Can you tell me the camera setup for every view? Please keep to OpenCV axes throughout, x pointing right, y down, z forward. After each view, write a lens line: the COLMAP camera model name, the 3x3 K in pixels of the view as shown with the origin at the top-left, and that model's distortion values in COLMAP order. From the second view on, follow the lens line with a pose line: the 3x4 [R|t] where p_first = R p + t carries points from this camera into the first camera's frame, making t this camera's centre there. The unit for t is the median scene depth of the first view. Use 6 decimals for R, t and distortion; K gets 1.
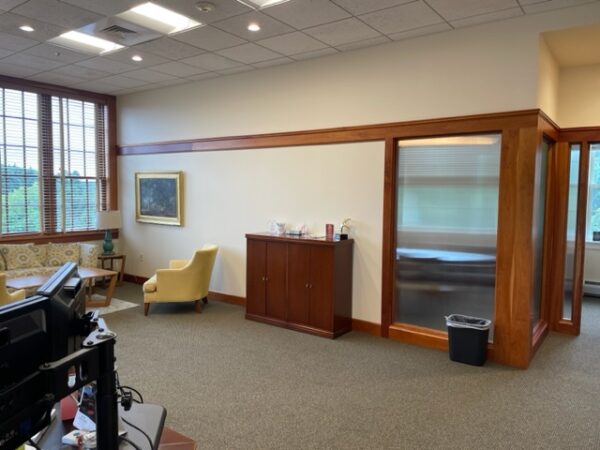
lens RADIAL K [[453.8, 0, 297.6], [0, 453.8, 220.6], [0, 0, 1]] dist [0.083805, -0.092275]
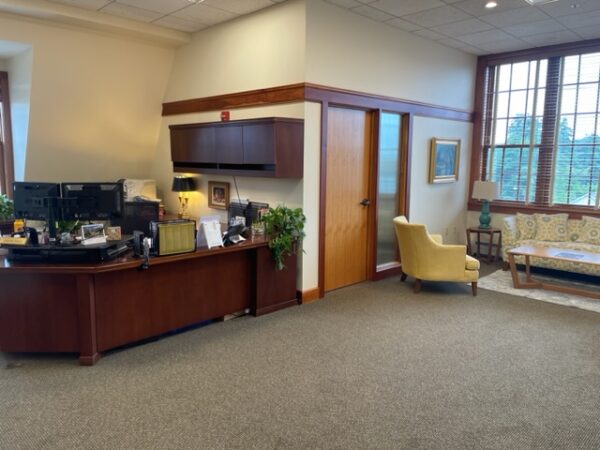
lens RADIAL K [[453.8, 0, 297.8], [0, 453.8, 223.6], [0, 0, 1]] dist [0.083805, -0.092275]
pose [[-0.171610, 0.124457, -0.977272, 0.346604], [-0.073190, 0.987636, 0.138629, -0.022250], [0.982443, 0.095316, -0.160379, 0.470351]]
